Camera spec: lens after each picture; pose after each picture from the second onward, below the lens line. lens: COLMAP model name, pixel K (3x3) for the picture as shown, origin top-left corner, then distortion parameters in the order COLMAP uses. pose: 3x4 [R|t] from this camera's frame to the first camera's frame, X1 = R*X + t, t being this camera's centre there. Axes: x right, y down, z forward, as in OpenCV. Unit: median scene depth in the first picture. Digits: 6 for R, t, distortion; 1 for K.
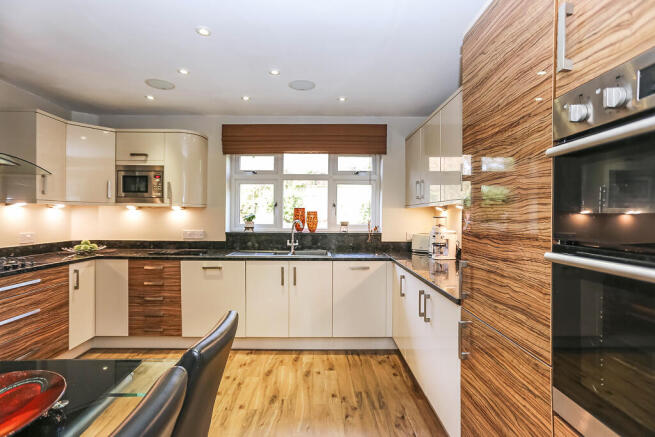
lens RADIAL K [[337.4, 0, 327.5], [0, 337.4, 218.5], [0, 0, 1]] dist [-0.061761, 0.091309]
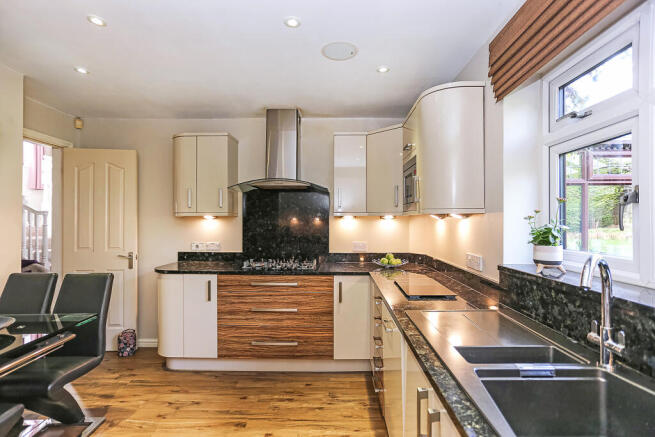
lens RADIAL K [[337.4, 0, 327.5], [0, 337.4, 218.5], [0, 0, 1]] dist [-0.061761, 0.091309]
pose [[-0.044568, -0.012825, -0.998924, 0.211291], [-0.011960, 0.999853, -0.012303, -0.018906], [0.998935, 0.011399, -0.044715, 0.871125]]
